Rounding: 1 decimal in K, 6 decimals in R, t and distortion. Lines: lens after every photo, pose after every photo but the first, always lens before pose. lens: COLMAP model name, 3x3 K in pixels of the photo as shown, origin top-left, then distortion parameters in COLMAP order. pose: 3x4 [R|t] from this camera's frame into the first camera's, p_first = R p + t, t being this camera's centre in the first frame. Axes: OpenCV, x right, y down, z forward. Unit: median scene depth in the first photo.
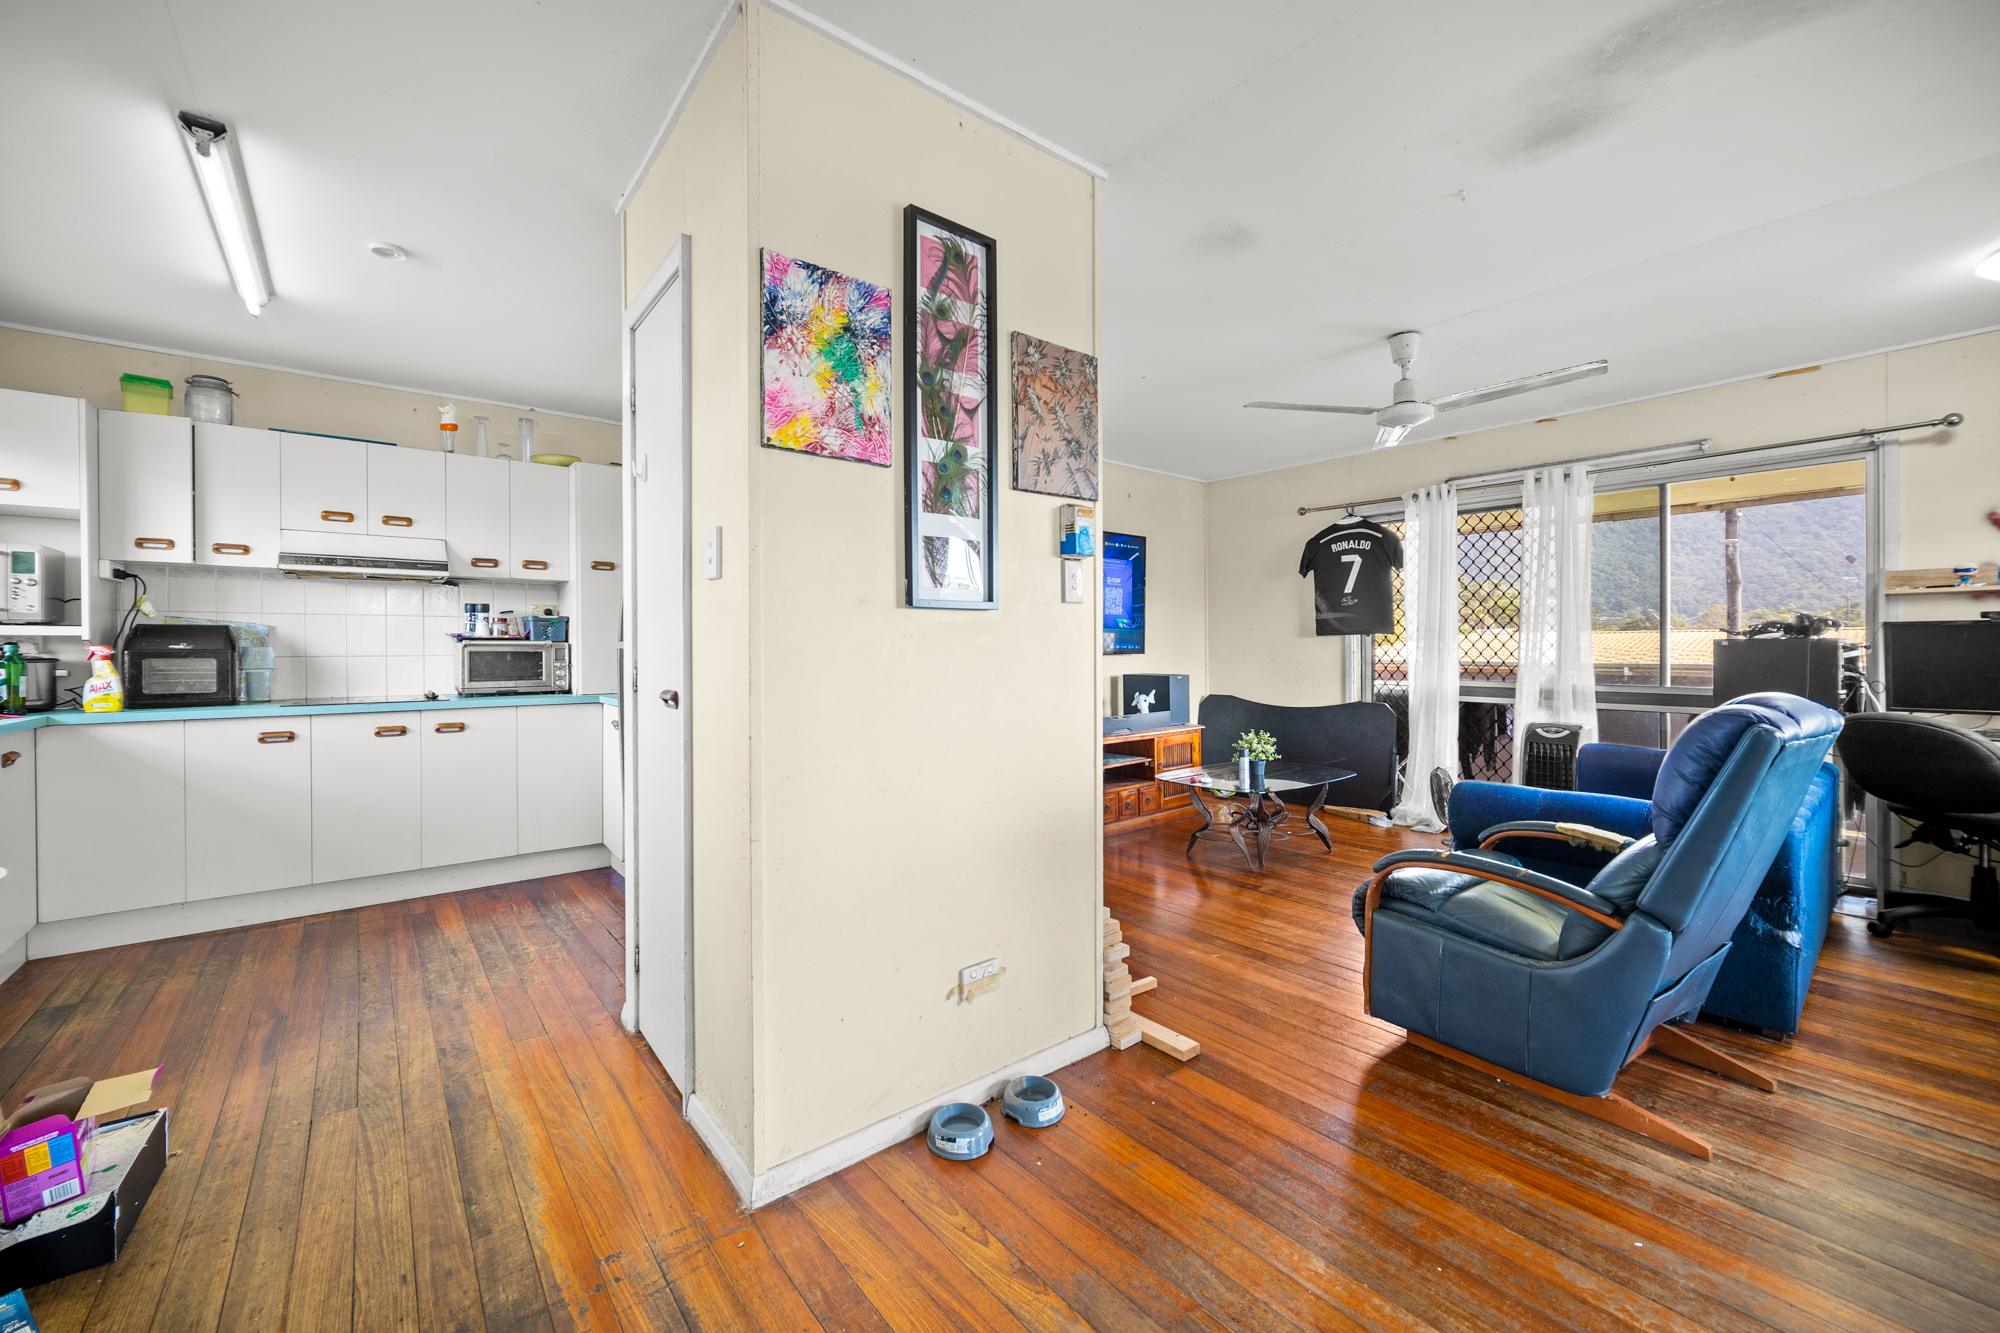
lens RADIAL K [[788.5, 0, 996.0], [0, 788.5, 653.8], [0, 0, 1]] dist [-0.013240, 0.003870]
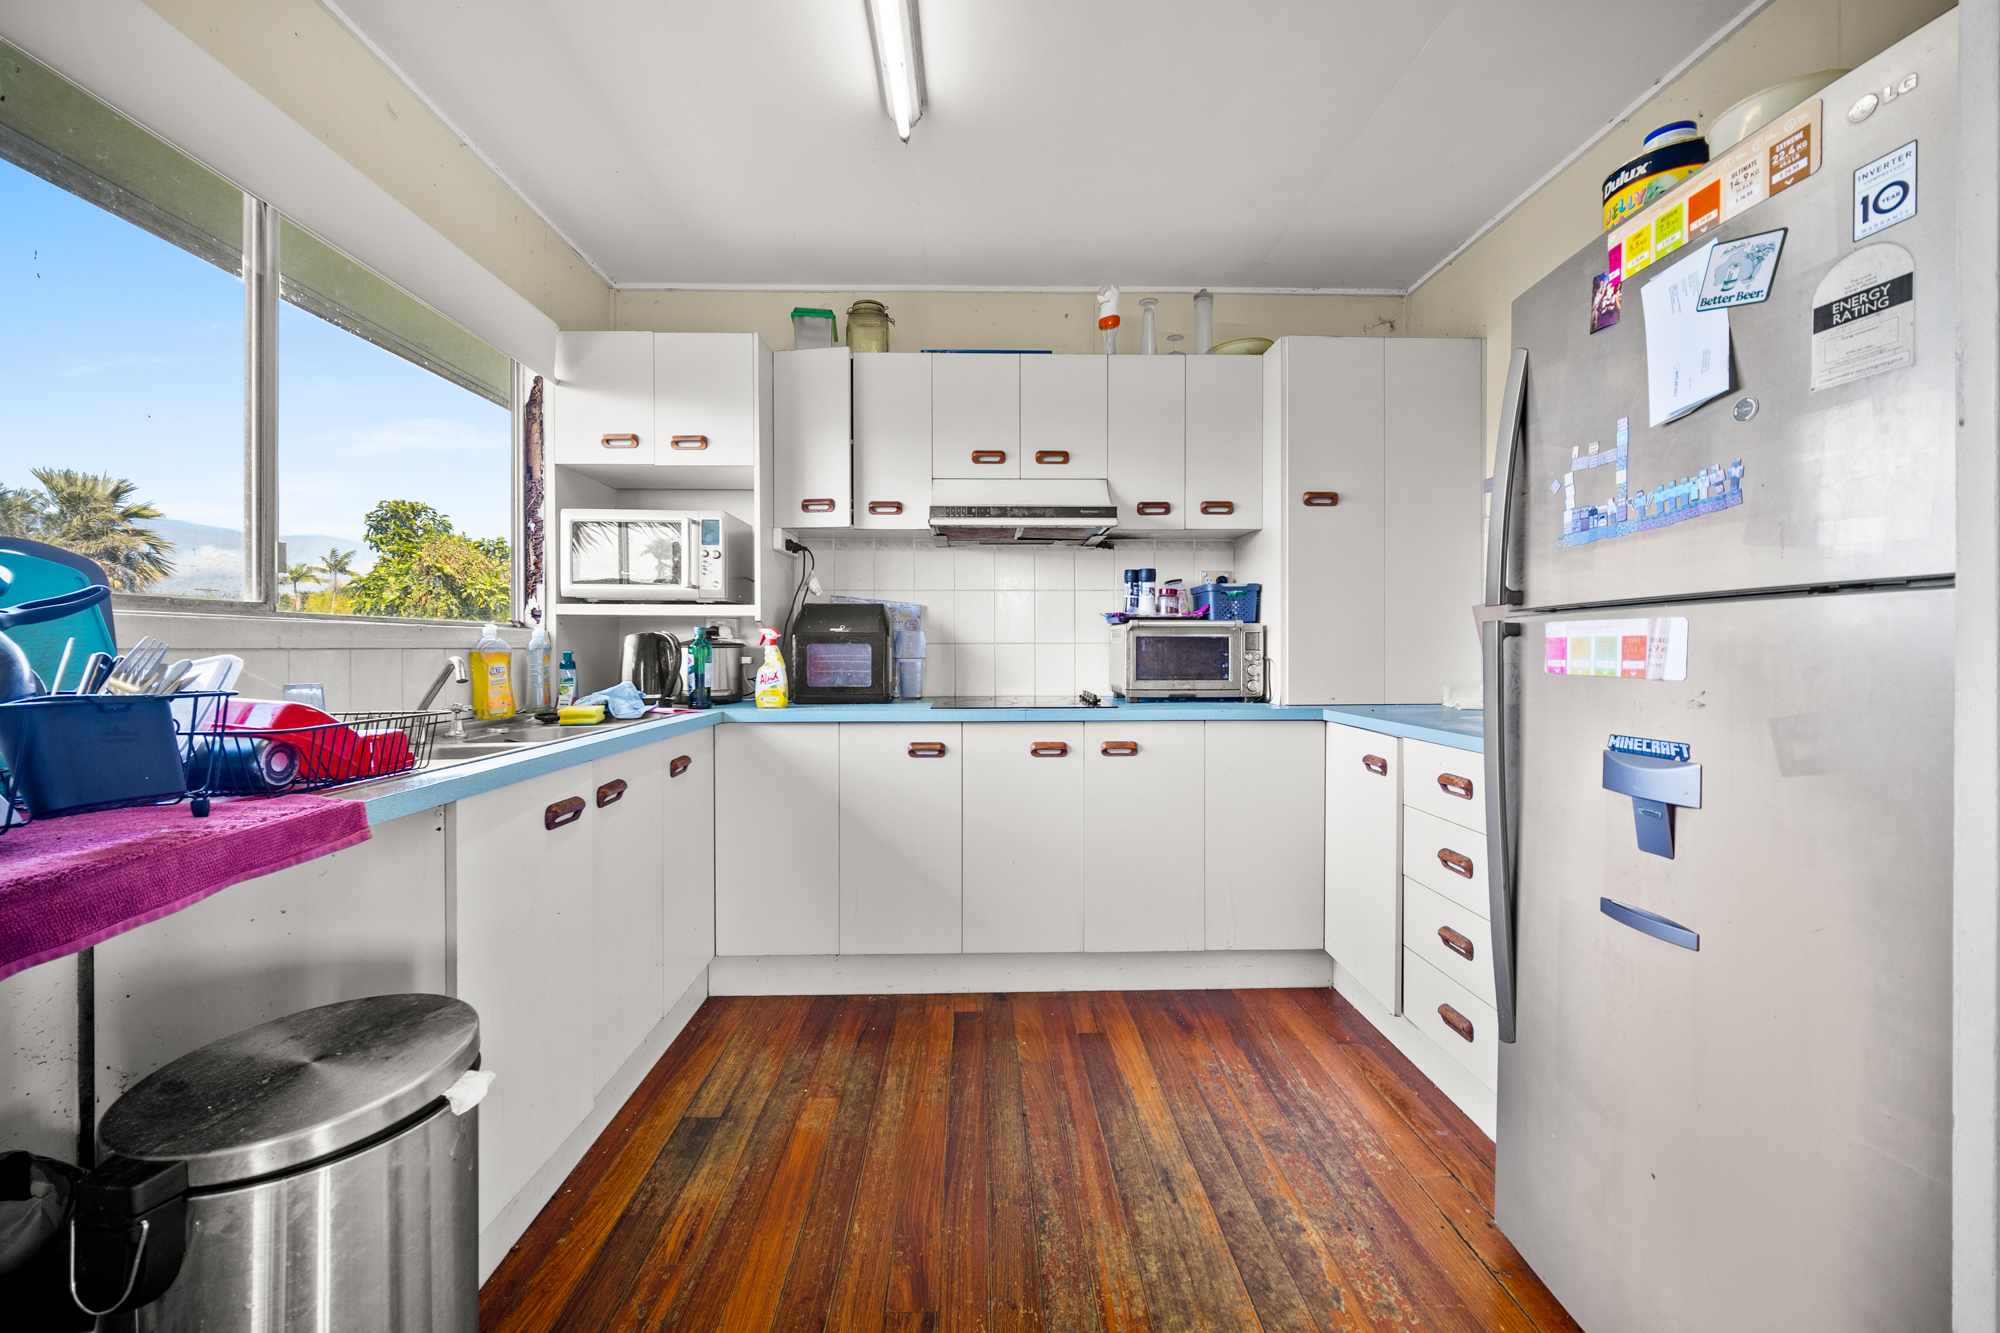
lens RADIAL K [[788.5, 0, 996.0], [0, 788.5, 653.8], [0, 0, 1]] dist [-0.013240, 0.003870]
pose [[0.790858, 0.005759, -0.611972, -0.381892], [-0.004533, 0.999983, 0.003552, 0.011451], [0.611982, -0.000036, 0.790871, 0.416894]]
